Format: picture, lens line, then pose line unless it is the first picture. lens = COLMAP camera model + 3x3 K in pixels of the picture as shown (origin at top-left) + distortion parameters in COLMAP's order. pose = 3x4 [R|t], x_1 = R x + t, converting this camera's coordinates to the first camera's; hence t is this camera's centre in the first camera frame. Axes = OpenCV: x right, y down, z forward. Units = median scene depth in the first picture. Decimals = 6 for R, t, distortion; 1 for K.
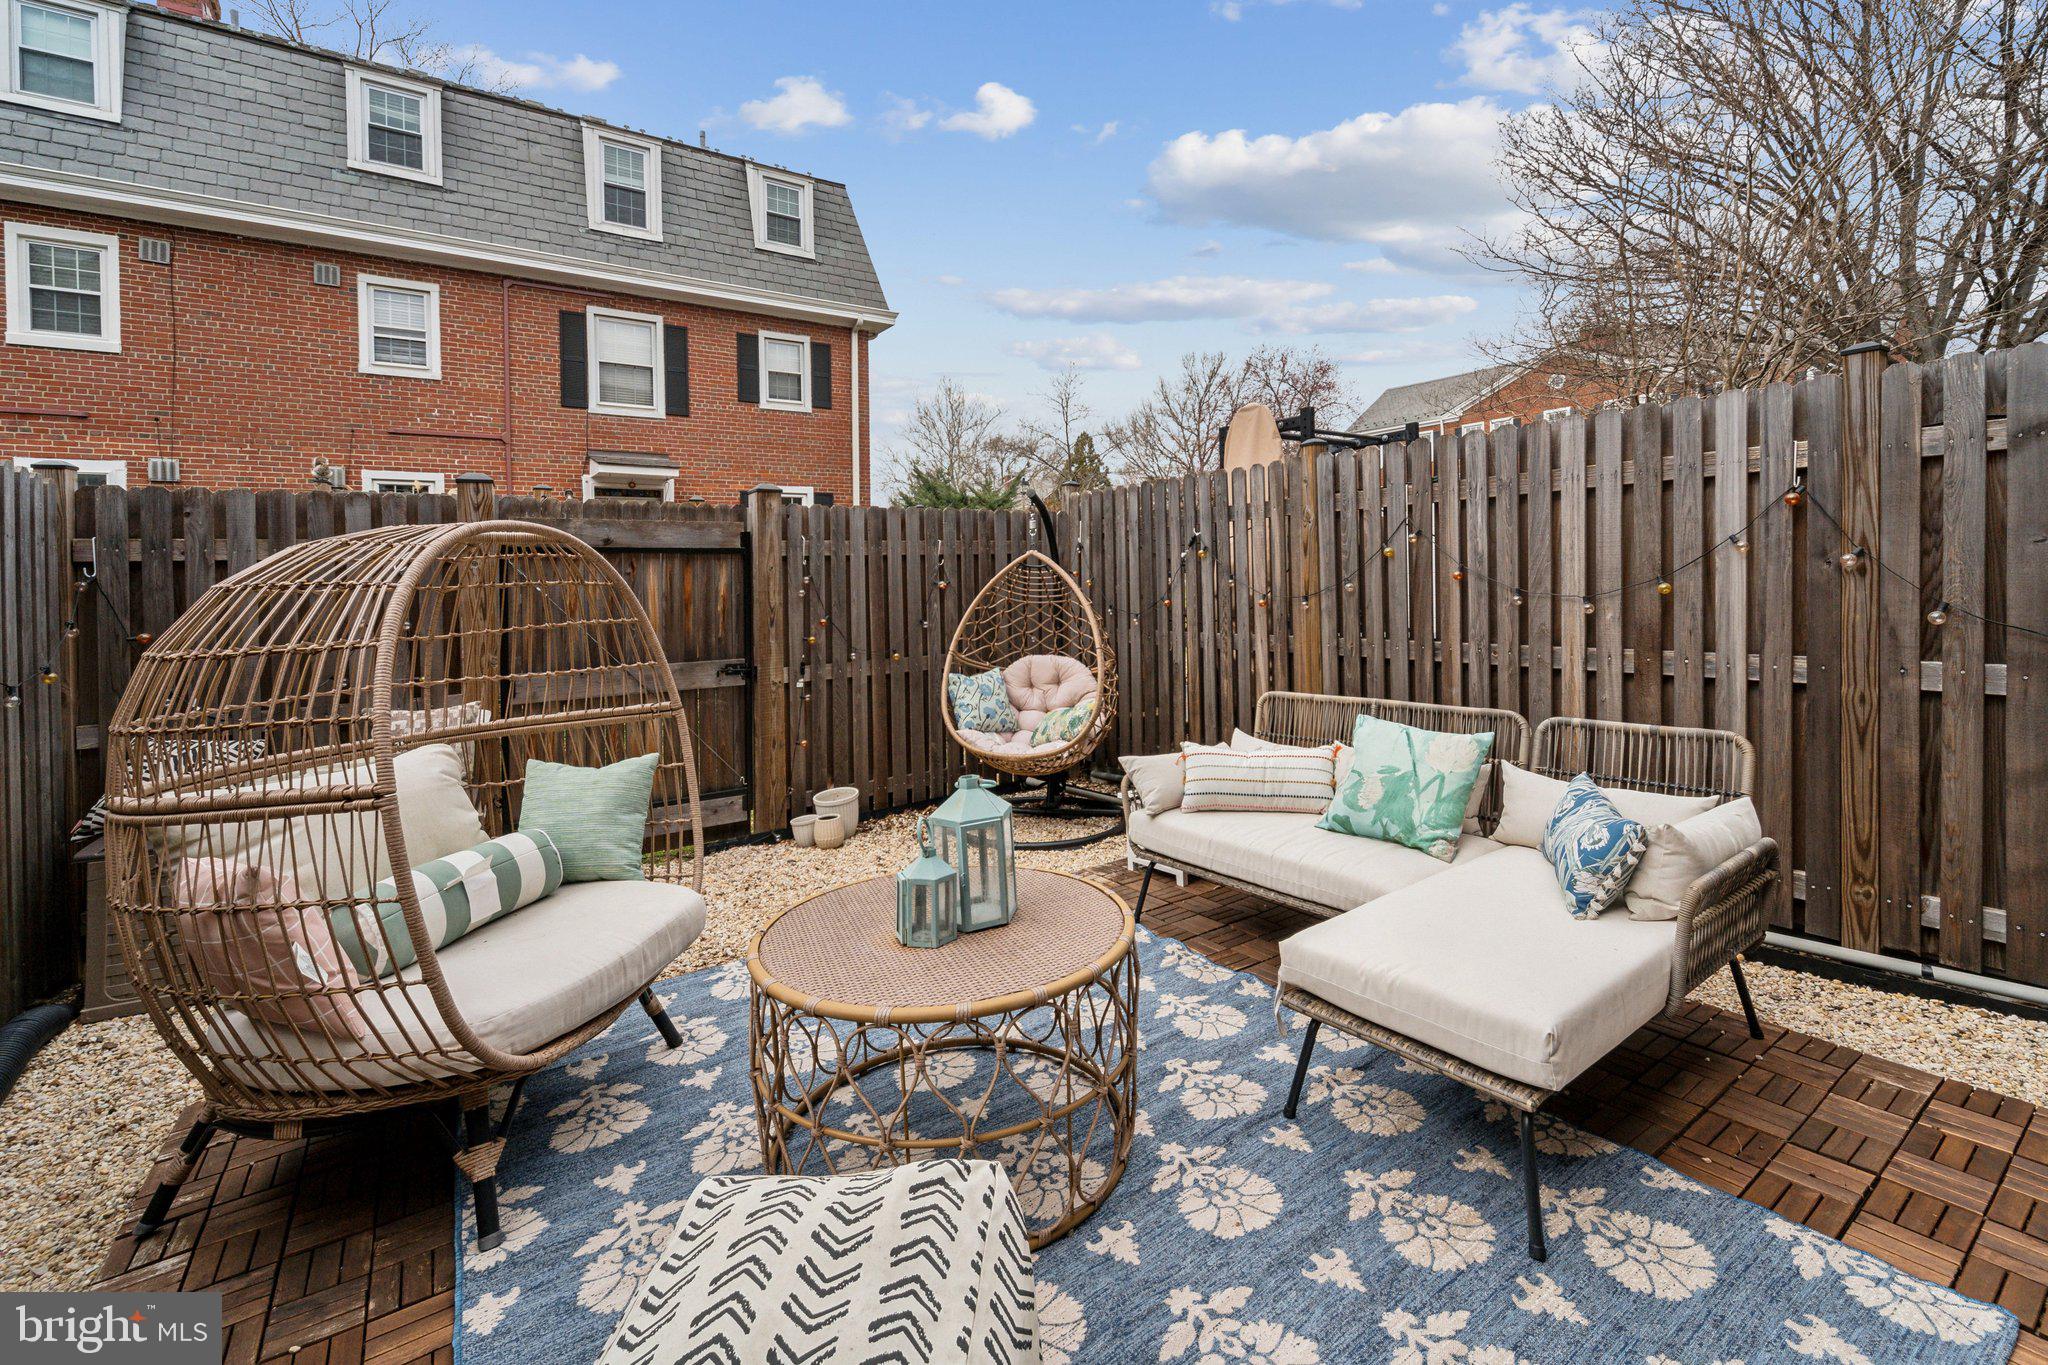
lens RADIAL K [[852.0, 0, 1015.6], [0, 852.0, 664.2], [0, 0, 1]] dist [0.001750, -0.001992]
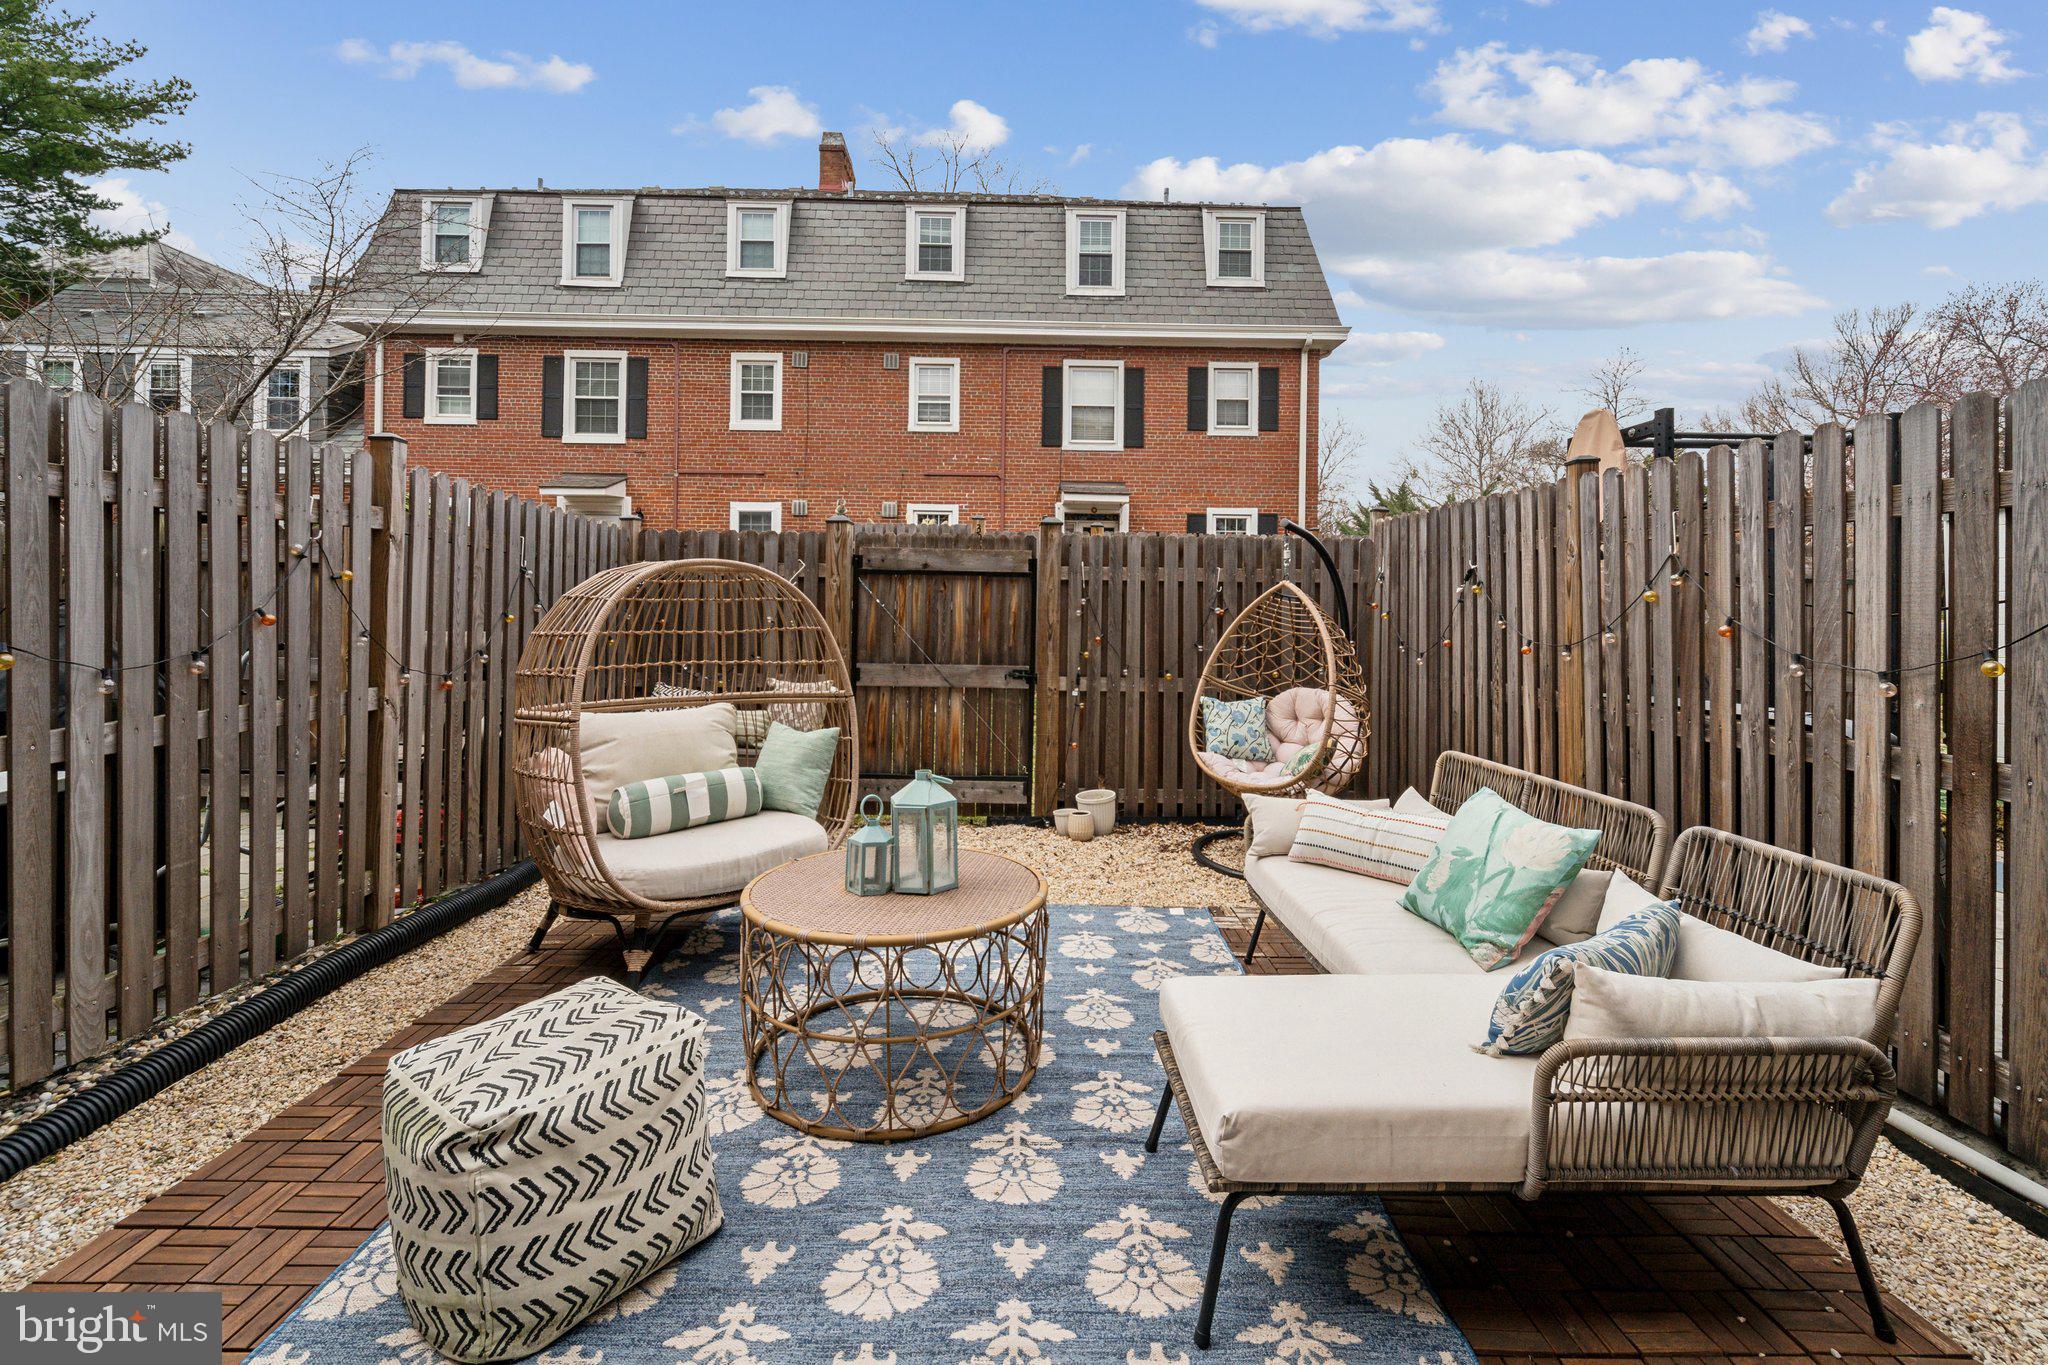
lens RADIAL K [[852.0, 0, 1041.4], [0, 852.0, 675.0], [0, 0, 1]] dist [0.001750, -0.001992]
pose [[0.830363, 0.086863, -0.550411, 0.319930], [-0.089315, 0.995751, 0.022402, -0.020809], [0.550019, 0.030558, 0.834593, 0.025725]]
